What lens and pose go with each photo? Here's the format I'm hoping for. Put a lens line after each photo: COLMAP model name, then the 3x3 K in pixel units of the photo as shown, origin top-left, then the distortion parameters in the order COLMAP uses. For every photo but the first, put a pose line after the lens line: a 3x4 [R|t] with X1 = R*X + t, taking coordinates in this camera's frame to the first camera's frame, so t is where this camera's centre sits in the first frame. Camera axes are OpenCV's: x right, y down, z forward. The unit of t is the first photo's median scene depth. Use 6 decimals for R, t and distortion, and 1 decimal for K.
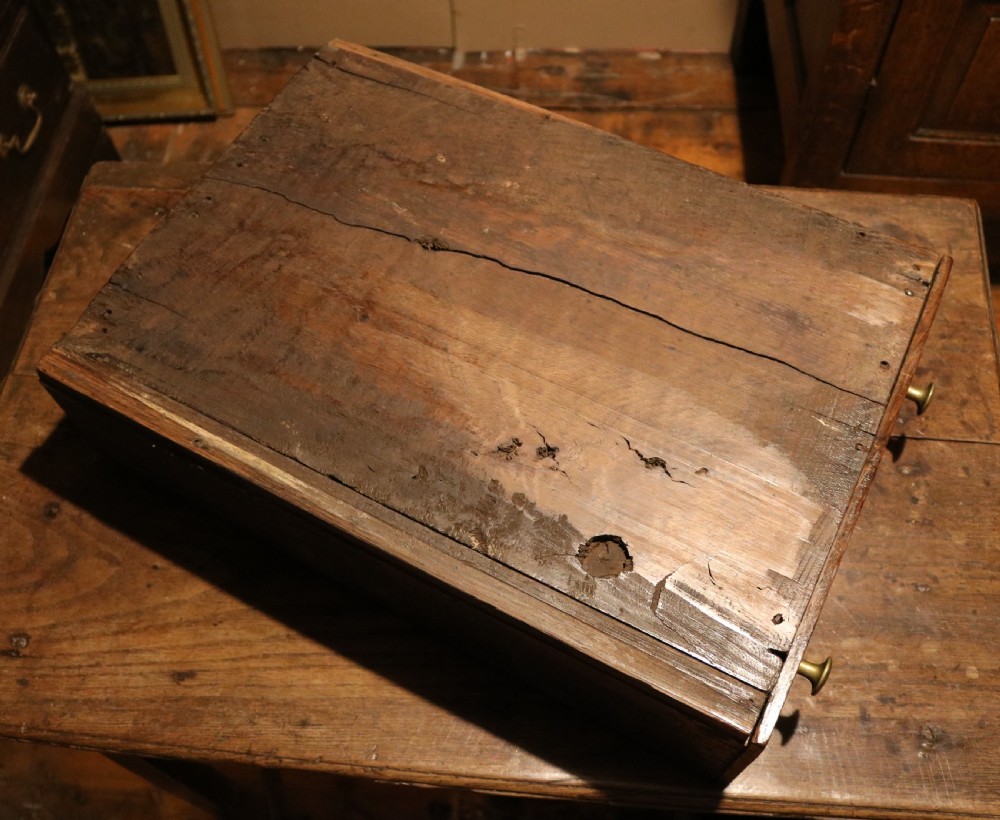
lens RADIAL K [[1022.0, 0, 502.7], [0, 1022.0, 412.1], [0, 0, 1]] dist [-0.099510, 0.000000]
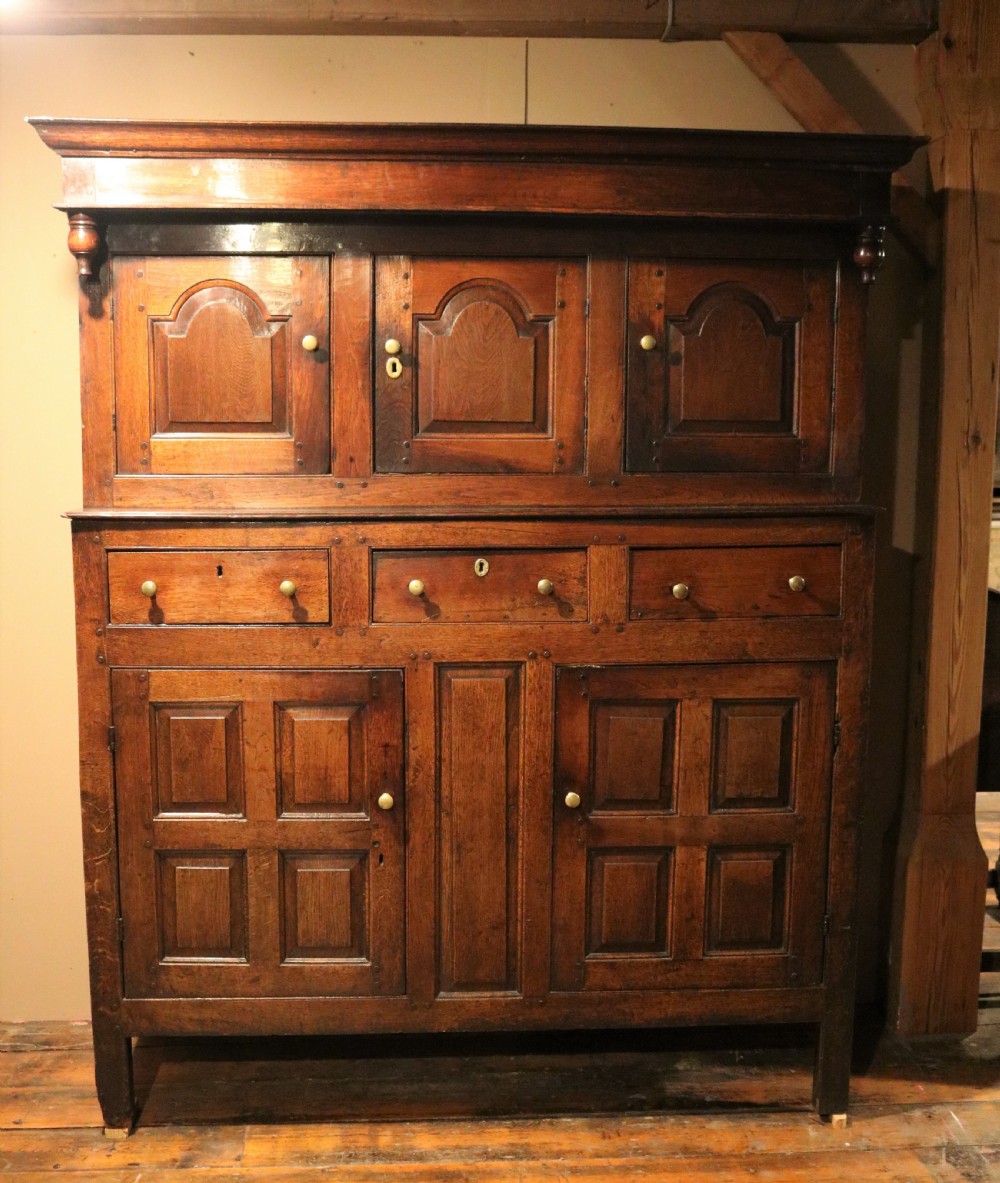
lens RADIAL K [[1550.9, 0, 508.1], [0, 1550.9, 647.3], [0, 0, 1]] dist [-0.113869, 0.000000]
pose [[0.992237, 0.028398, 0.121073, 0.637255], [0.075400, 0.636836, -0.767303, 1.226014], [-0.098894, 0.770476, 0.629751, -0.860380]]
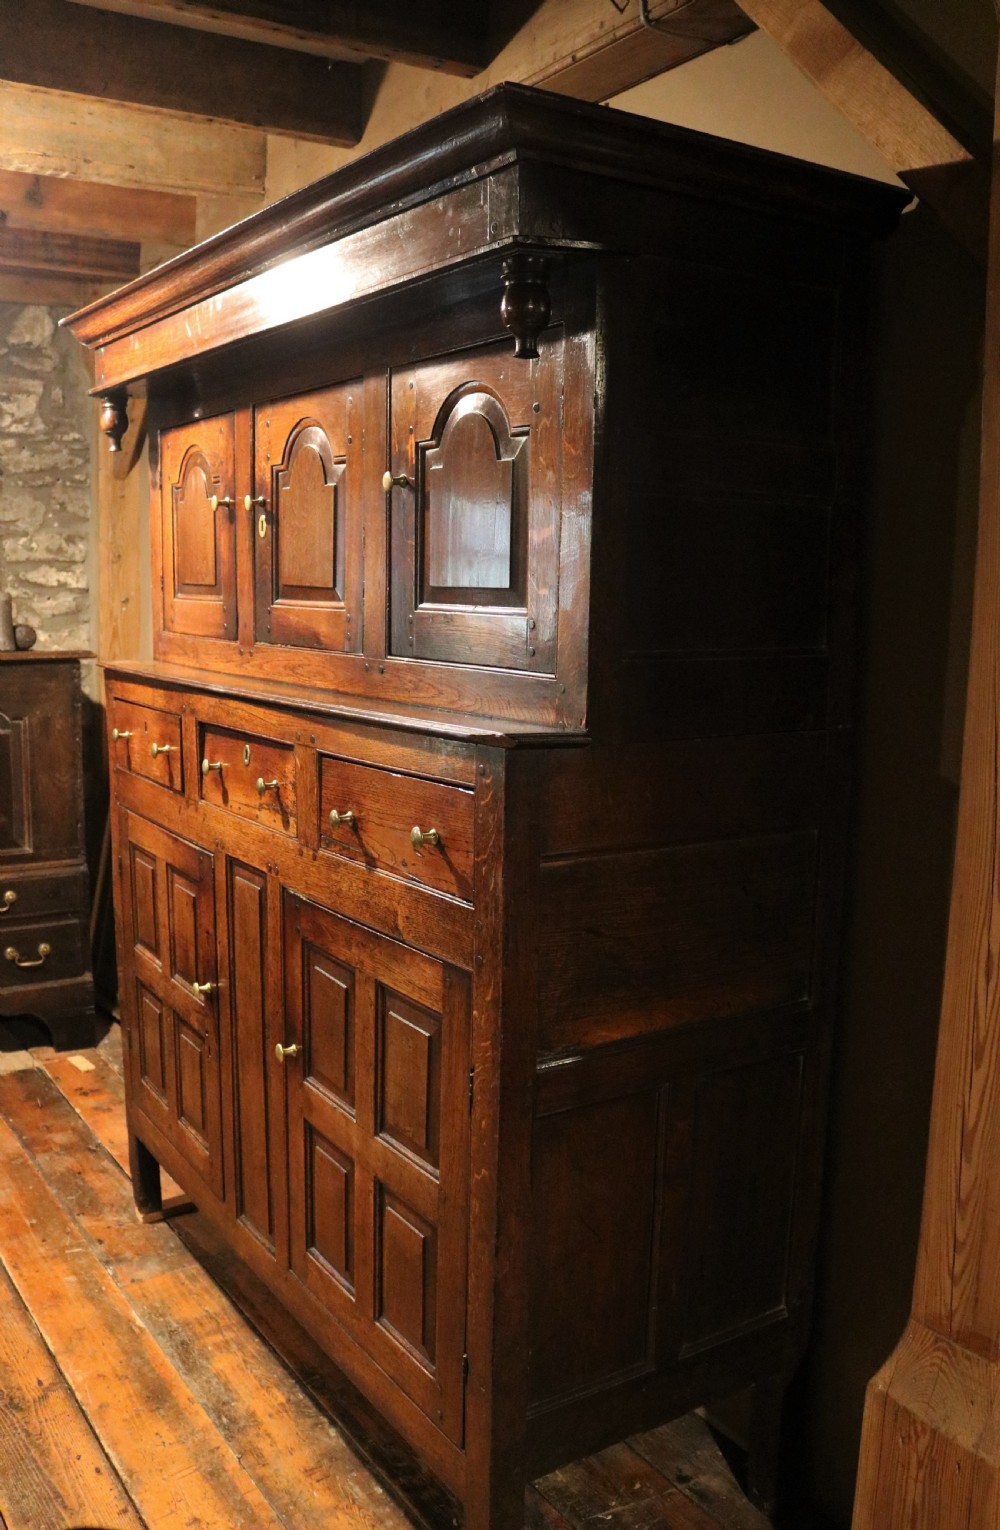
lens RADIAL K [[1313.2, 0, 483.8], [0, 1313.2, 752.7], [0, 0, 1]] dist [-0.129722, 0.045160]
pose [[0.577994, 0.156908, -0.800814, 2.342261], [-0.717363, 0.565482, -0.406965, -0.118890], [0.388990, 0.809697, 0.439406, -0.138856]]
